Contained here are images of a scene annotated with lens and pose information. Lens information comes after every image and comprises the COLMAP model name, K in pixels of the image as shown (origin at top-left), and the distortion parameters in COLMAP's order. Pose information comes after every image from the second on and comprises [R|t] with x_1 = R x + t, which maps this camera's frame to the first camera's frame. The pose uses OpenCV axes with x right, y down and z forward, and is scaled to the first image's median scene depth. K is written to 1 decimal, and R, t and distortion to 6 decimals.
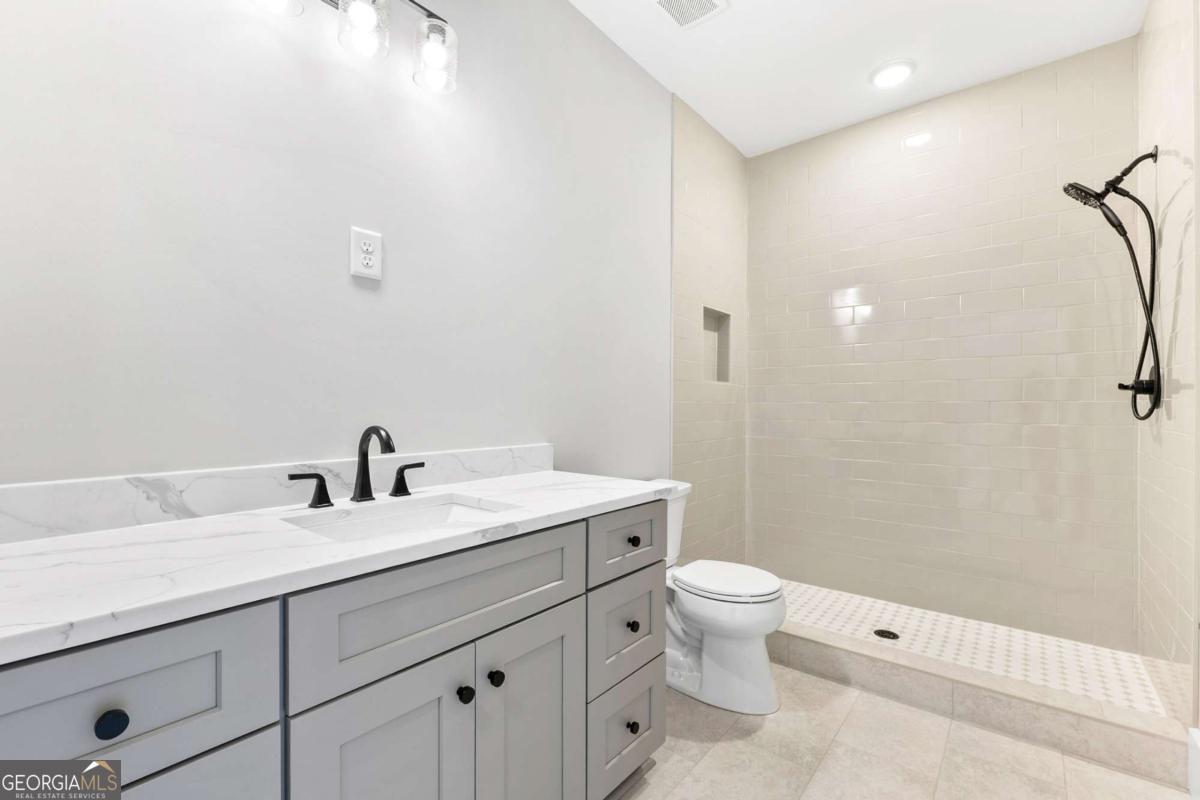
lens RADIAL K [[519.5, 0, 613.1], [0, 519.5, 397.3], [0, 0, 1]] dist [0.000598, -0.000320]
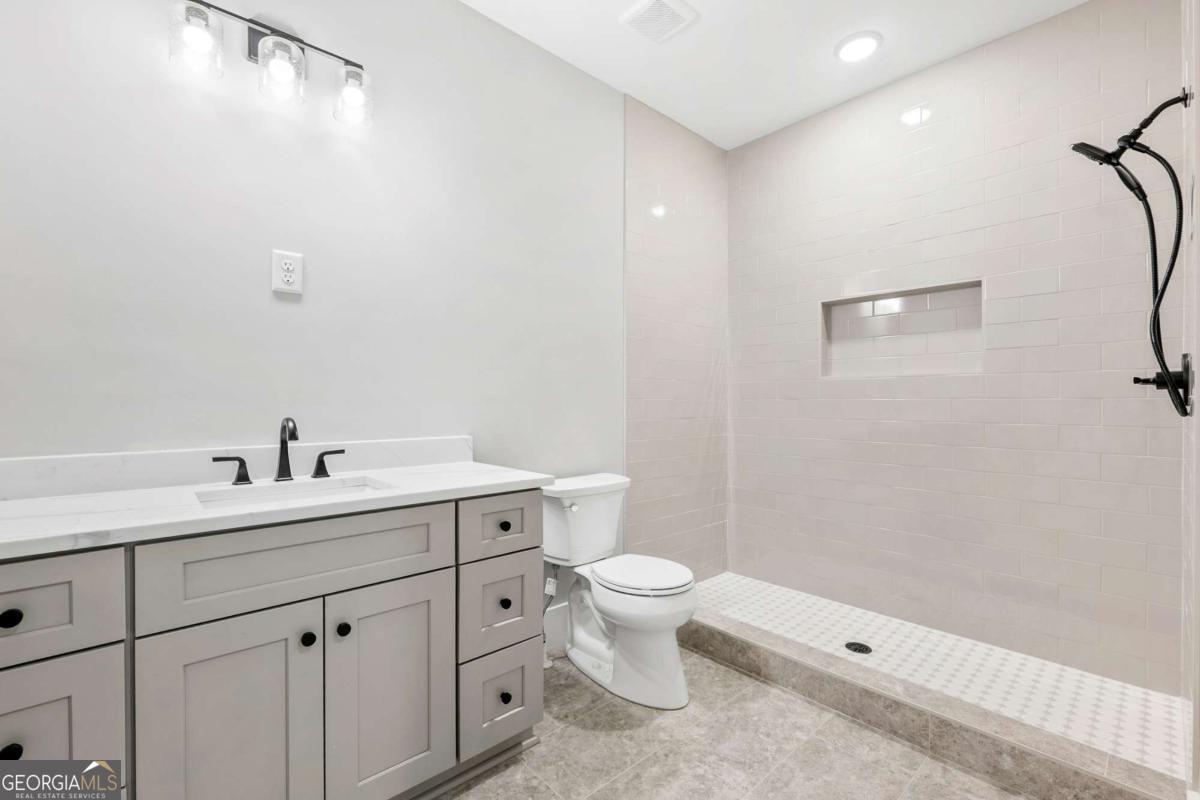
lens RADIAL K [[519.5, 0, 599.2], [0, 519.5, 401.6], [0, 0, 1]] dist [0.000598, -0.000320]
pose [[0.977495, -0.000046, -0.210961, 0.379759], [0.001476, 0.999977, 0.006624, 0.009647], [0.210956, -0.006787, 0.977472, -0.009193]]
